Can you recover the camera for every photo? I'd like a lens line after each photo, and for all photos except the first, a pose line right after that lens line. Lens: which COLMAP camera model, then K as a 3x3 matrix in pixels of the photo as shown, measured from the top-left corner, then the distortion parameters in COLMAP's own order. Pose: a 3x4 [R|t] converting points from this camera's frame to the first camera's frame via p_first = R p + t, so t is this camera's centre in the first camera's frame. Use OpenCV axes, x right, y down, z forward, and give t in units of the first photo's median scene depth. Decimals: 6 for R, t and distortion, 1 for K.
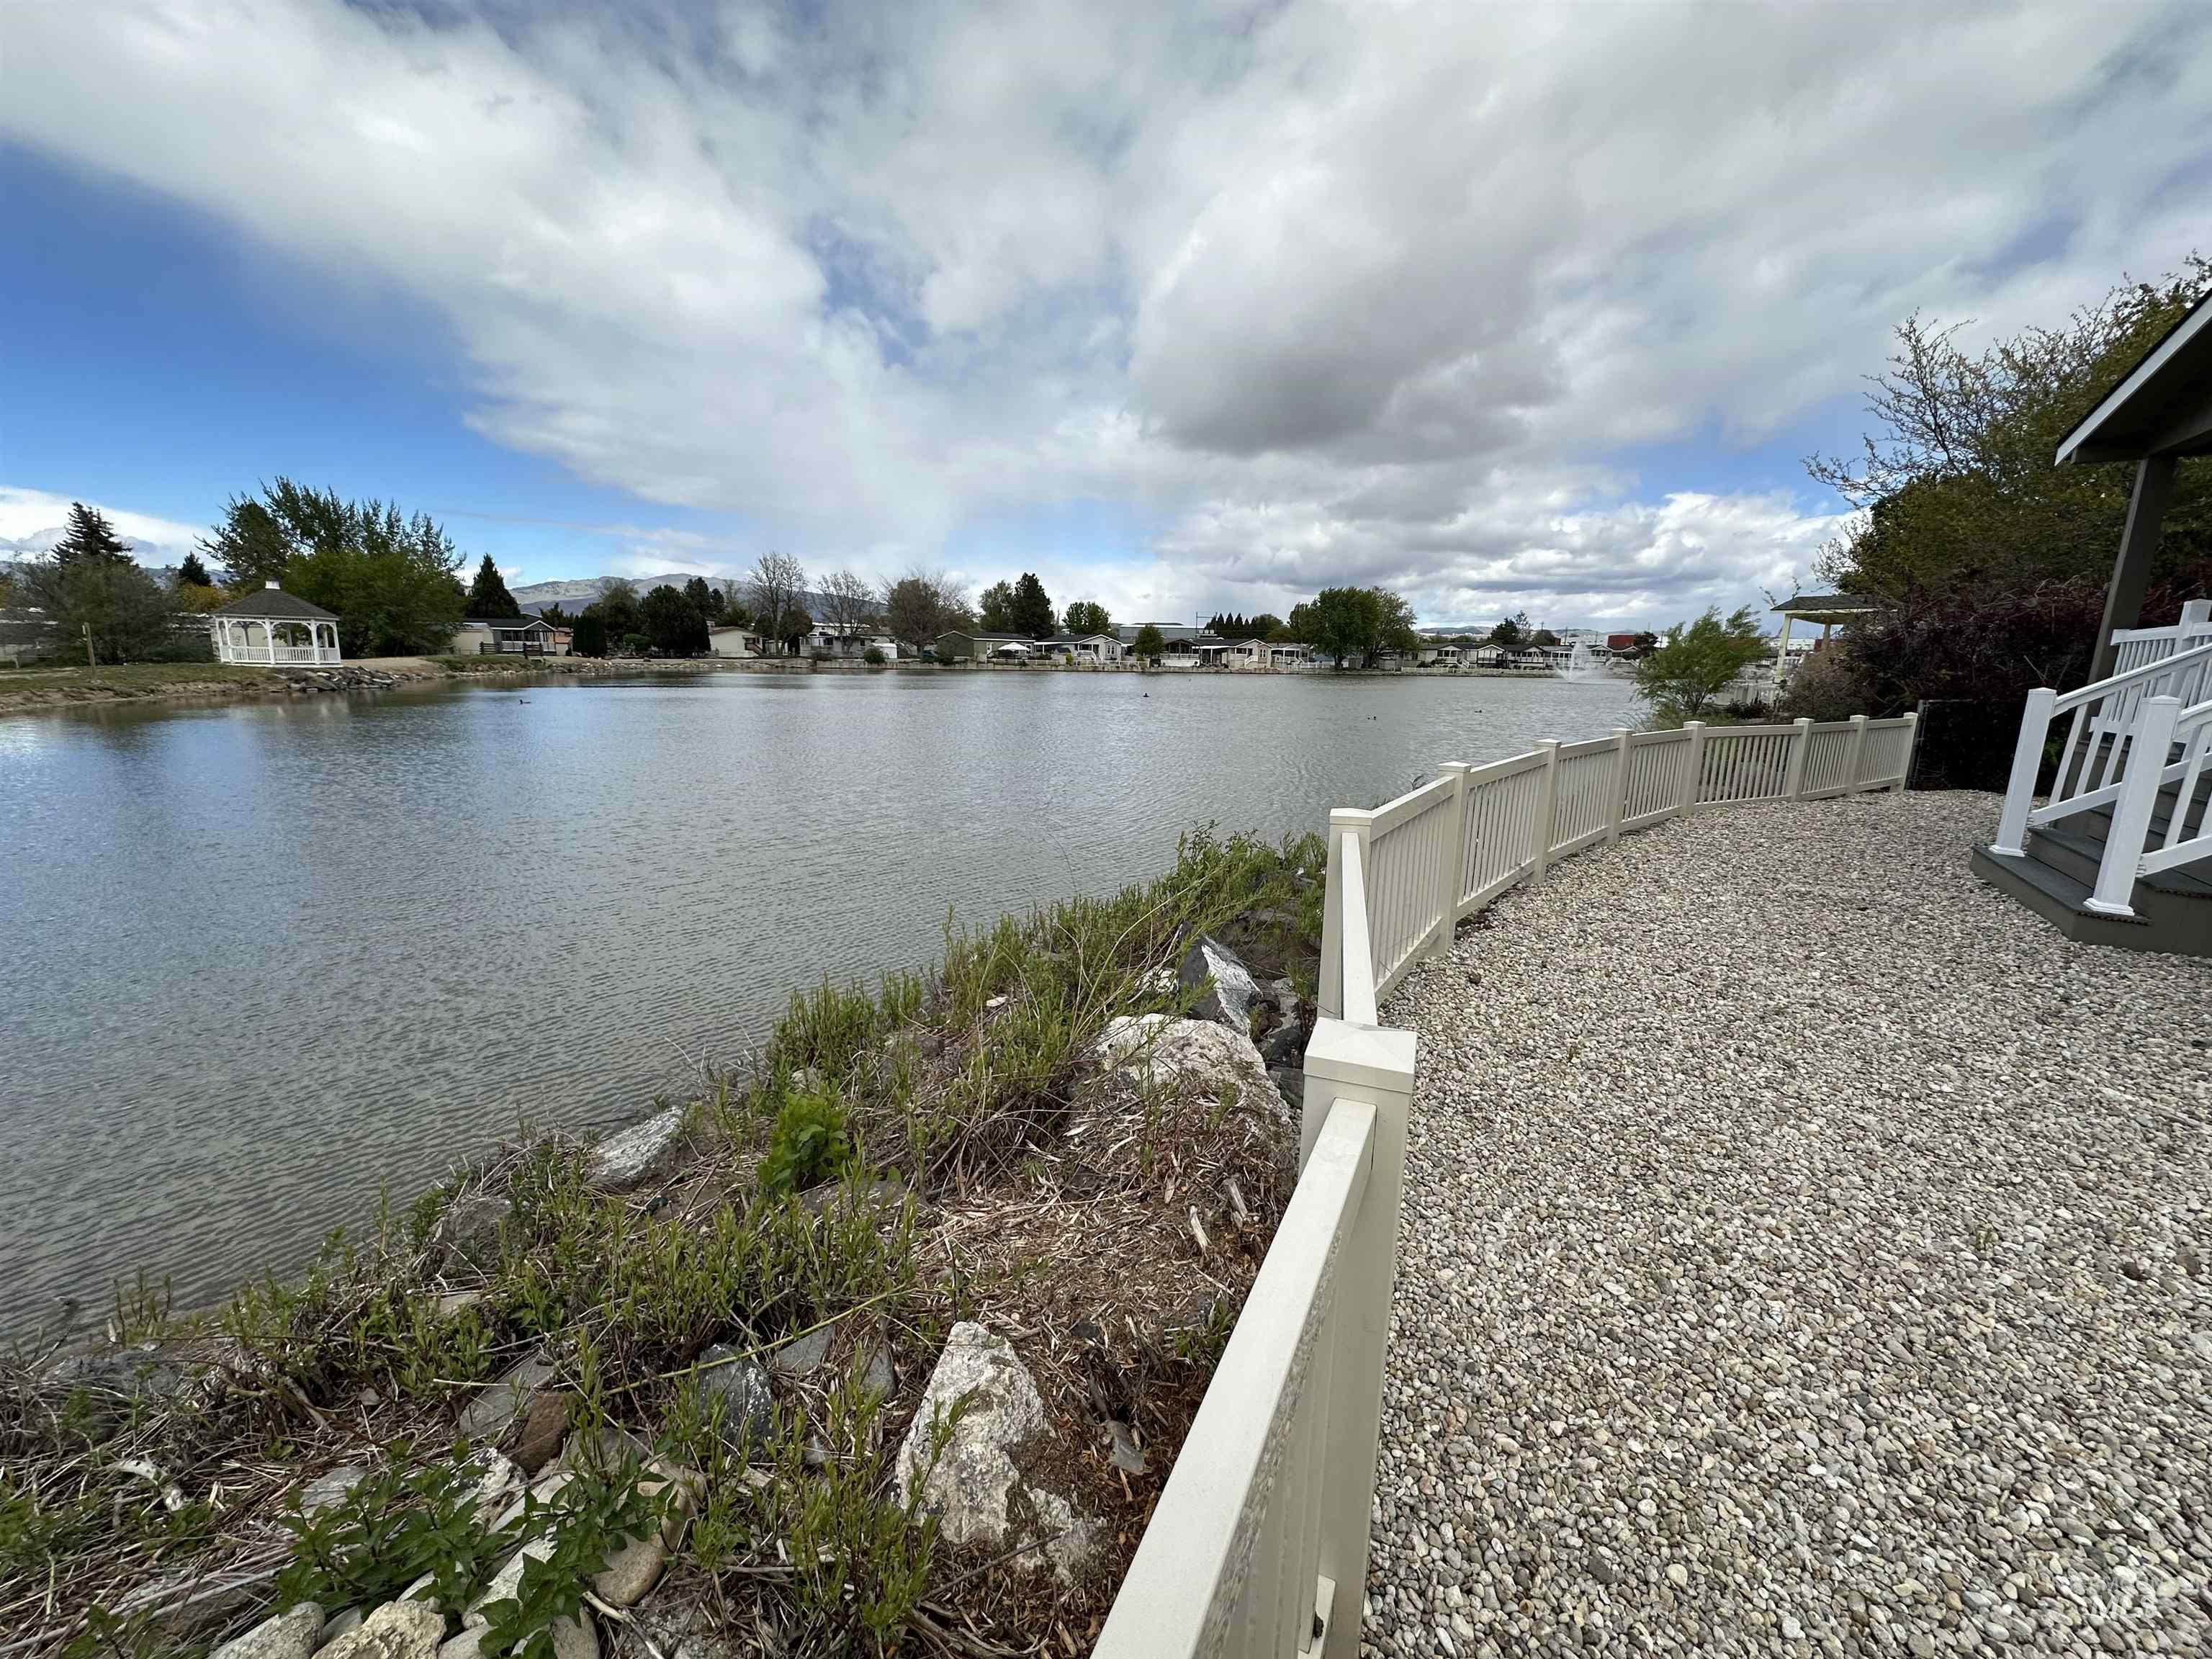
lens RADIAL K [[880.7, 0, 1104.8], [0, 880.7, 835.4], [0, 0, 1]] dist [-0.005161, 0.001267]
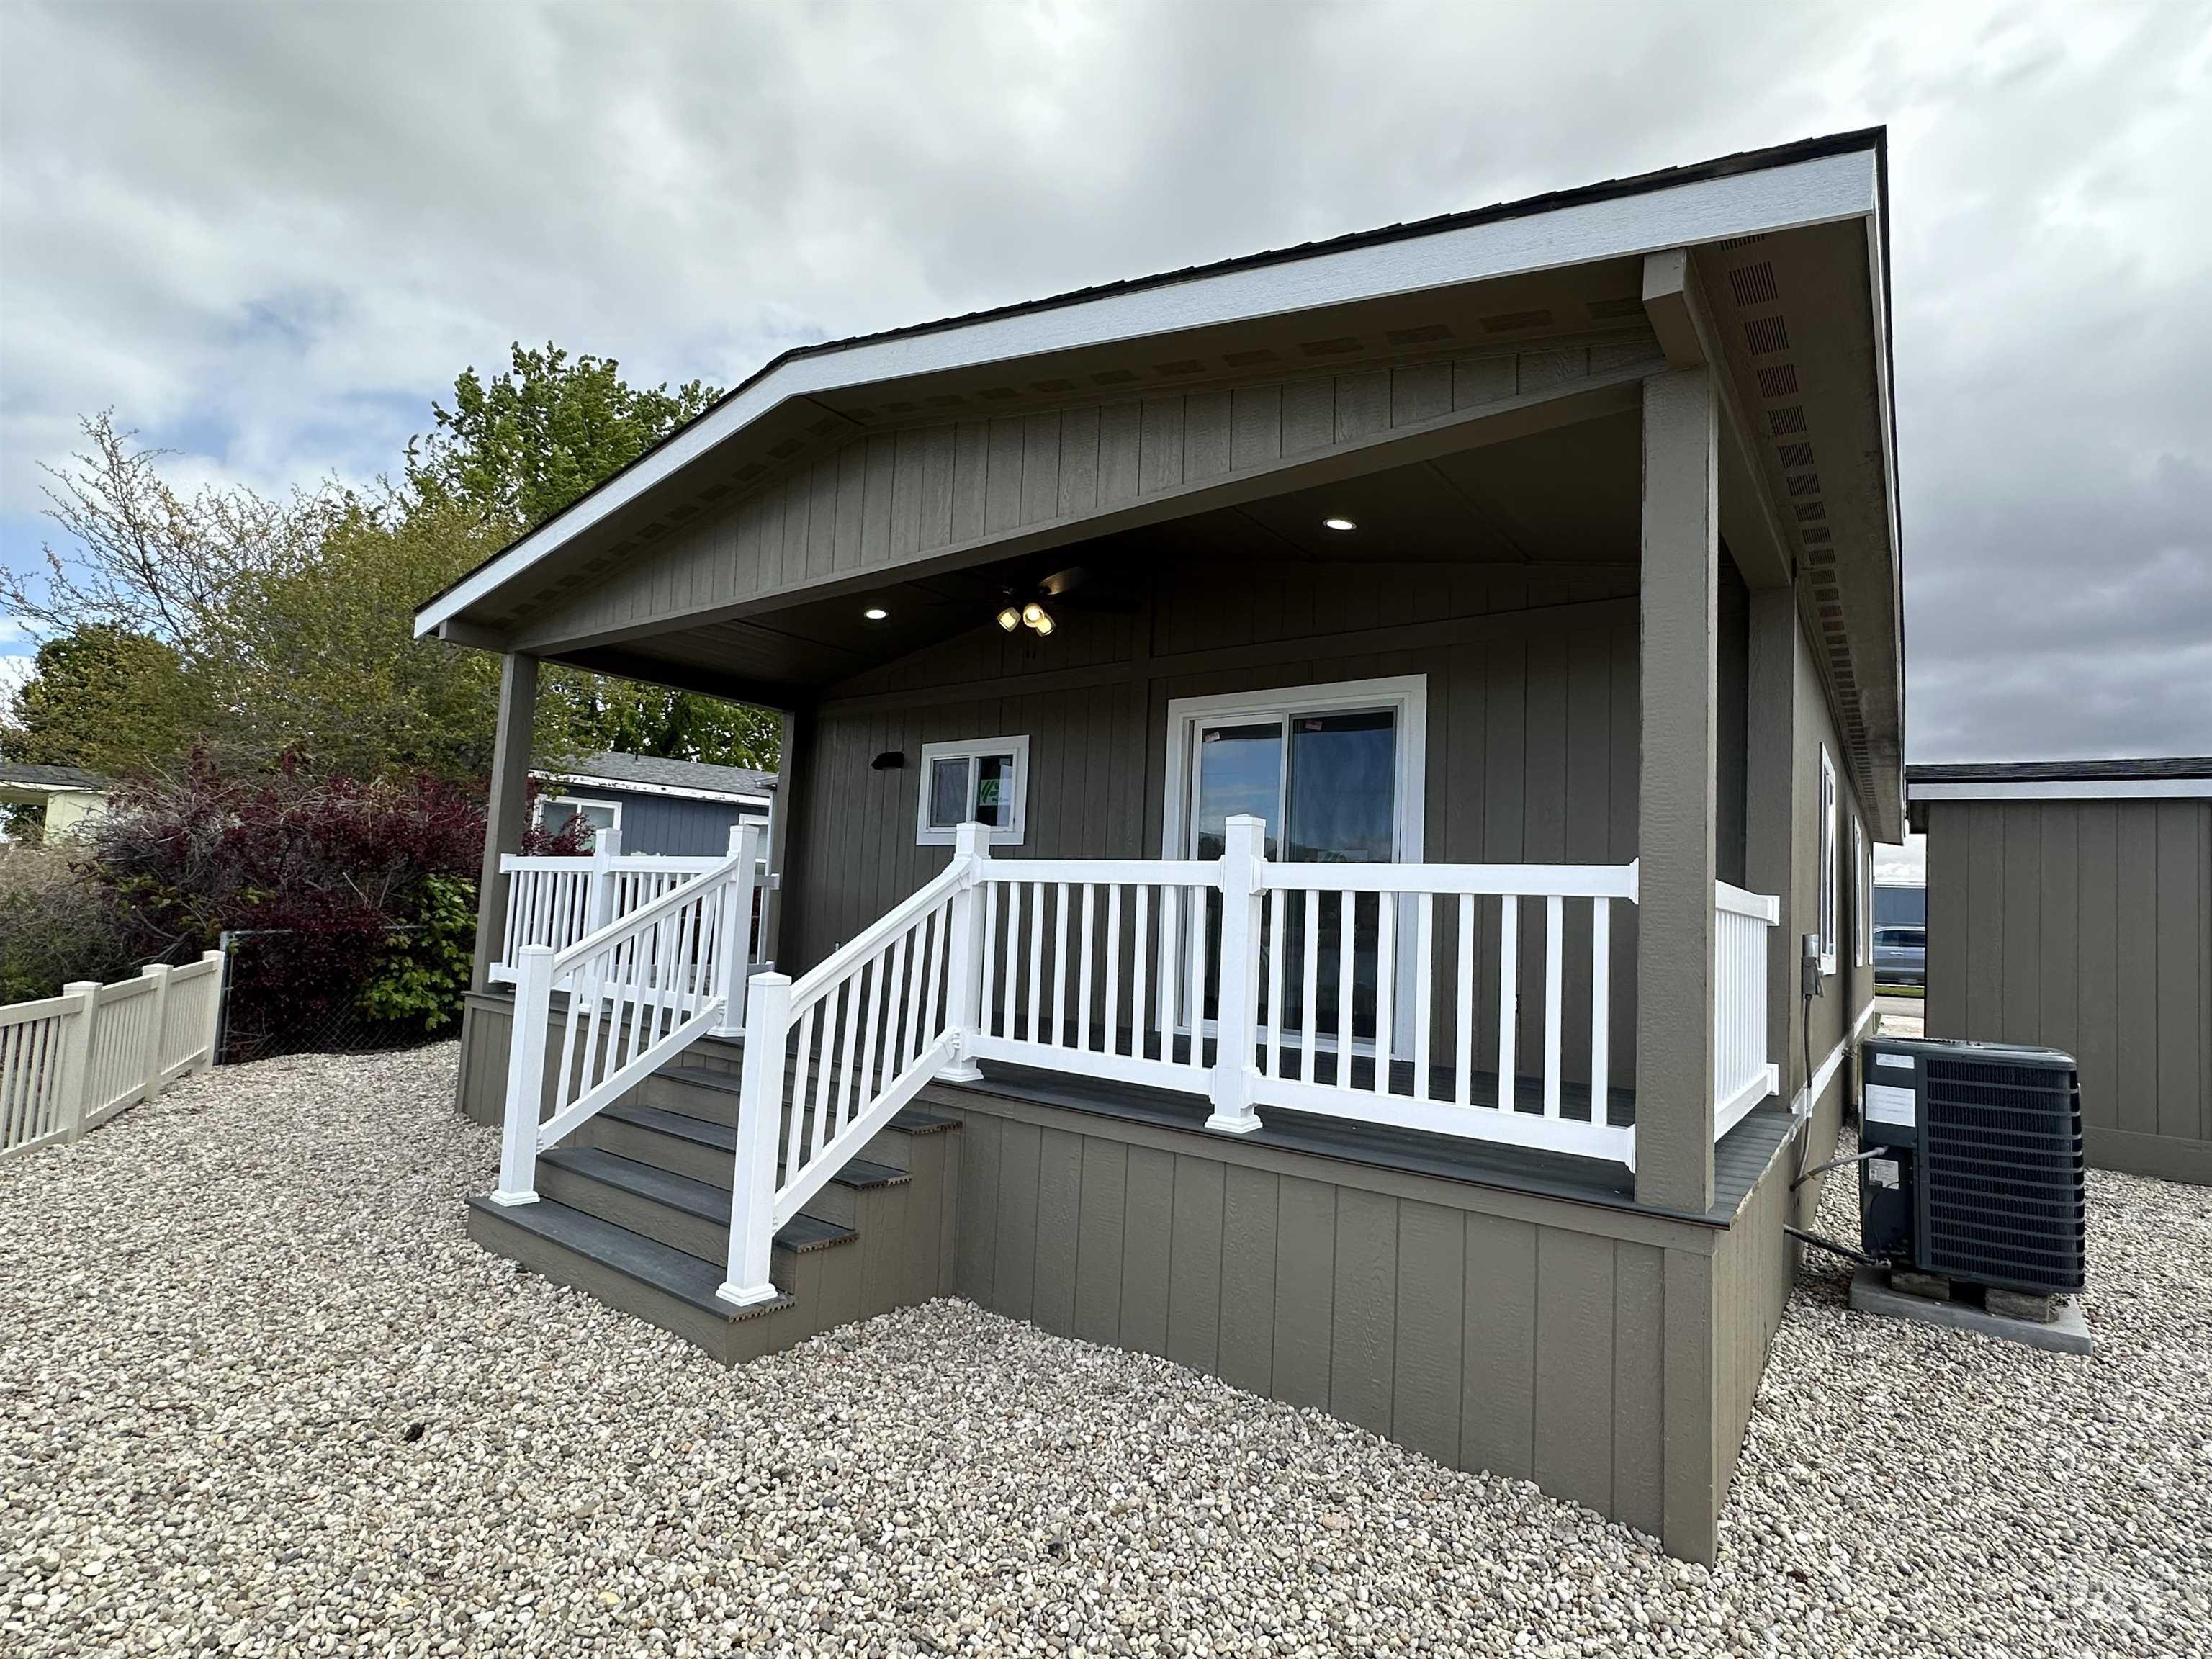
lens RADIAL K [[1068.0, 0, 1093.0], [0, 1068.0, 803.6], [0, 0, 1]] dist [-0.012162, 0.002002]
pose [[0.068032, 0.096740, 0.992982, 0.218950], [0.148404, 0.983234, -0.105958, -0.095604], [-0.986584, 0.154571, 0.052534, 0.408934]]
